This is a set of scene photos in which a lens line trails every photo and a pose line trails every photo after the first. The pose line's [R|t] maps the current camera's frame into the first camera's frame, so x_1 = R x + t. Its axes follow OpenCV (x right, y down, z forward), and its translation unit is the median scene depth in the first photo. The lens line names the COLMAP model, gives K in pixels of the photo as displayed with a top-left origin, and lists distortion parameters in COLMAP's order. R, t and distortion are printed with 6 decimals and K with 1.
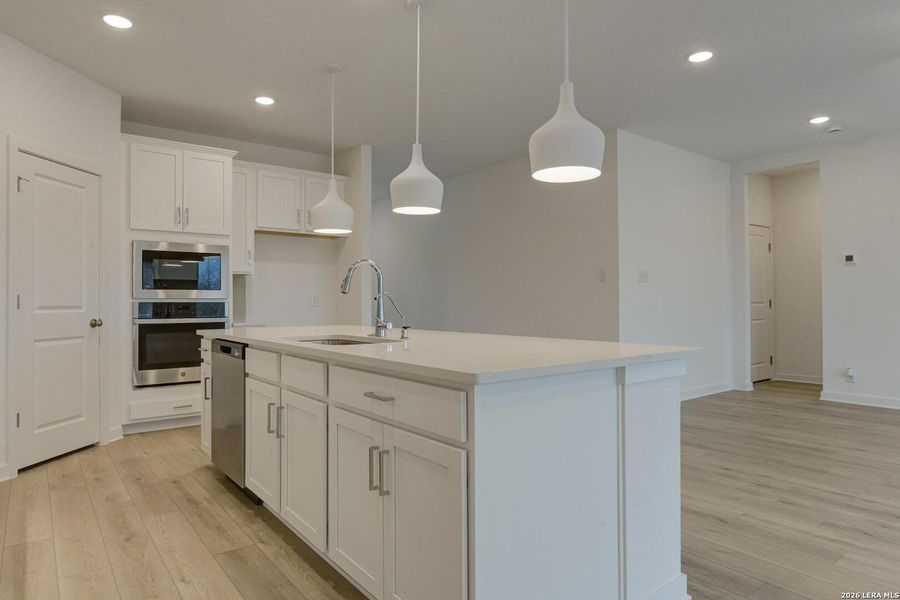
lens RADIAL K [[545.2, 0, 438.2], [0, 545.2, 296.6], [0, 0, 1]] dist [-0.000516, -0.004635]
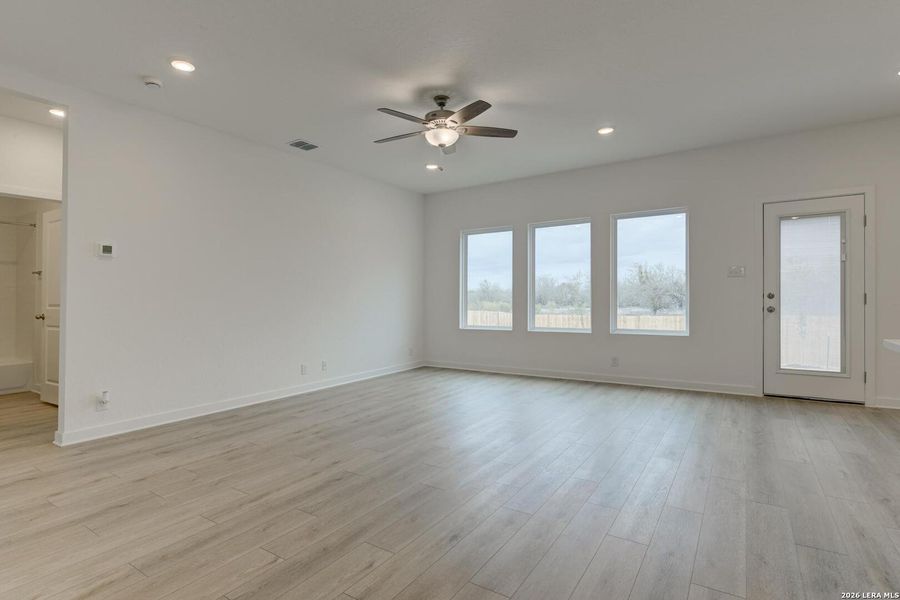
lens RADIAL K [[455.5, 0, 442.1], [0, 455.5, 300.7], [0, 0, 1]] dist [-0.003896, -0.001459]
pose [[-0.334062, 0.005944, 0.942532, -0.020880], [0.003738, 0.999981, -0.004981, 0.010298], [-0.942544, 0.001859, -0.334078, 1.008775]]
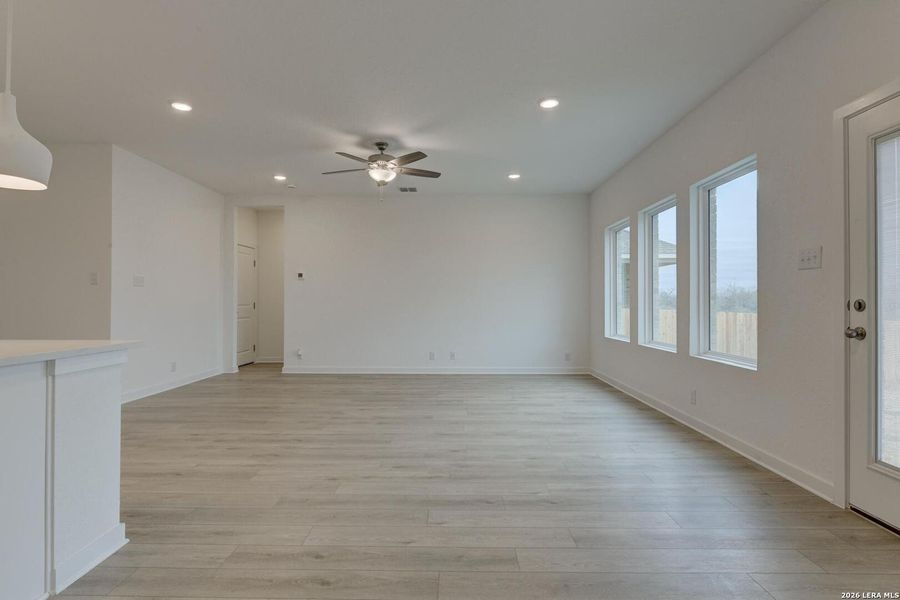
lens RADIAL K [[455.5, 0, 452.3], [0, 455.5, 297.3], [0, 0, 1]] dist [-0.003896, -0.001459]
pose [[0.610525, 0.016747, 0.791820, 0.039166], [-0.012952, 0.999854, -0.011160, -0.002041], [-0.791891, -0.003442, 0.610653, -0.108324]]
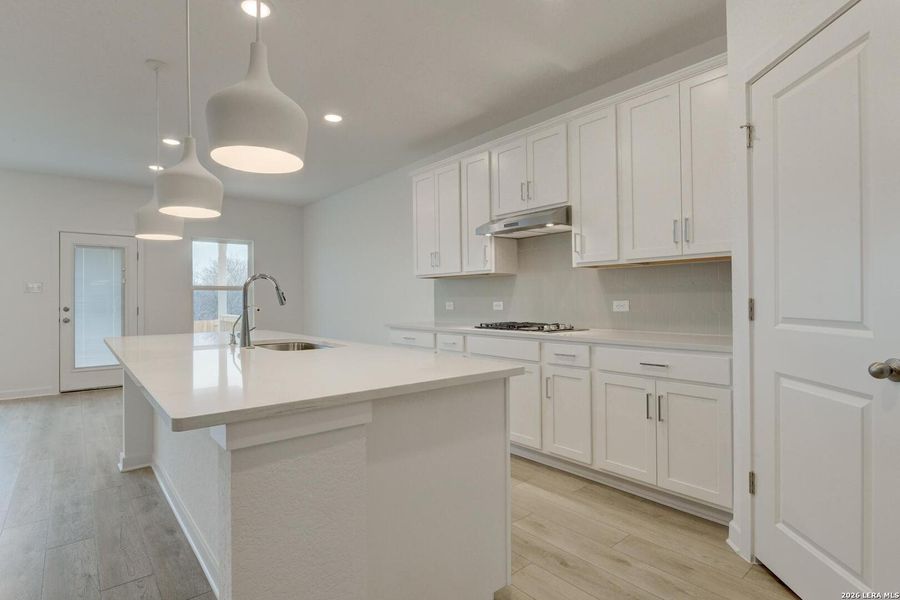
lens RADIAL K [[455.5, 0, 445.5], [0, 455.5, 297.6], [0, 0, 1]] dist [-0.003896, -0.001459]
pose [[-0.998745, 0.015739, -0.047549, -0.302047], [0.016392, 0.999776, -0.013377, -0.002486], [0.047328, -0.014139, -0.998779, 1.274663]]
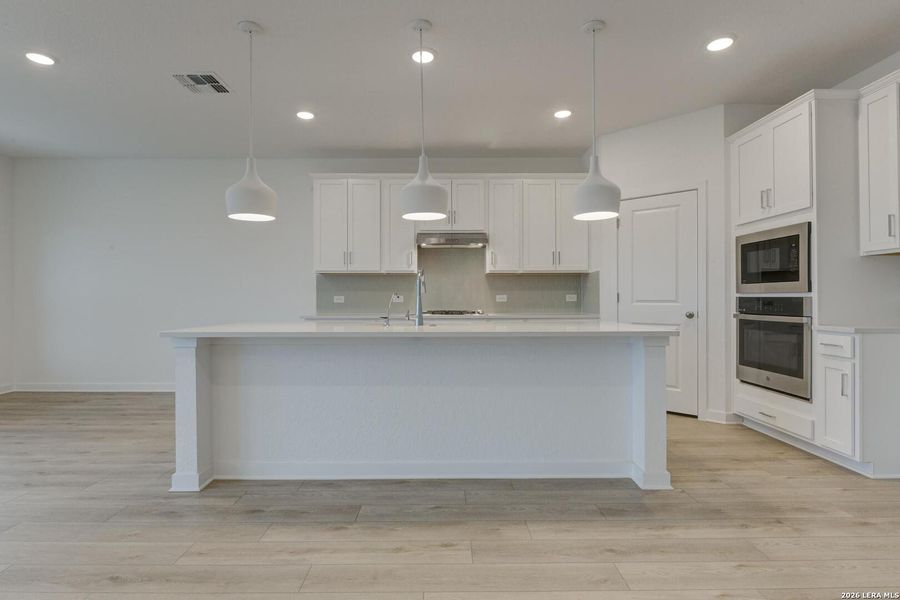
lens RADIAL K [[455.8, 0, 446.4], [0, 455.8, 302.4], [0, 0, 1]] dist [-0.008397, 0.000644]
pose [[-0.597192, 0.013015, -0.801993, 0.487132], [0.013095, 0.999893, 0.006475, 0.008034], [0.801992, -0.006635, -0.597298, 1.146324]]
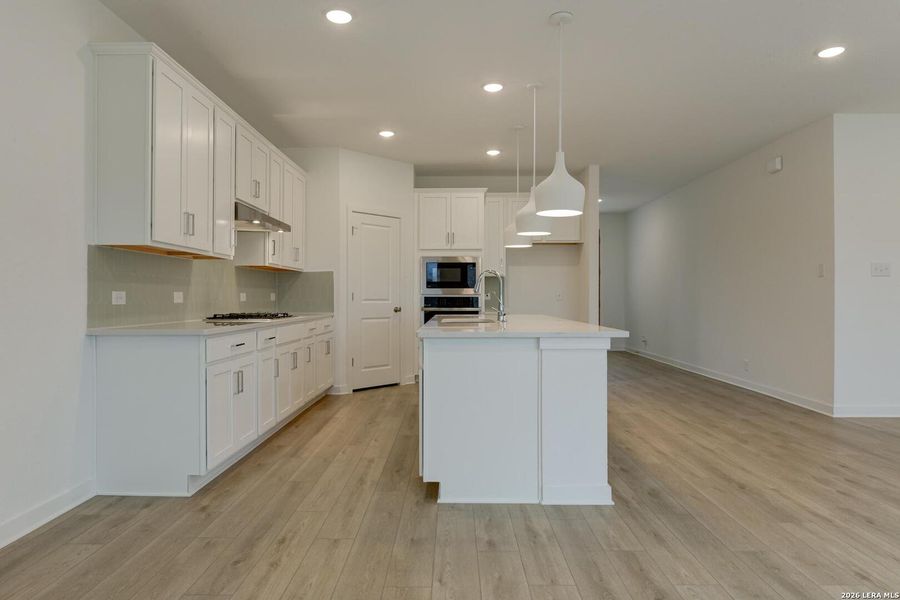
lens RADIAL K [[545.2, 0, 442.9], [0, 545.2, 300.1], [0, 0, 1]] dist [-0.000516, -0.004635]
pose [[0.788164, 0.007908, -0.615414, 0.471429], [0.001878, 0.999882, 0.015252, -0.003897], [0.615462, -0.013177, 0.788056, -0.194848]]
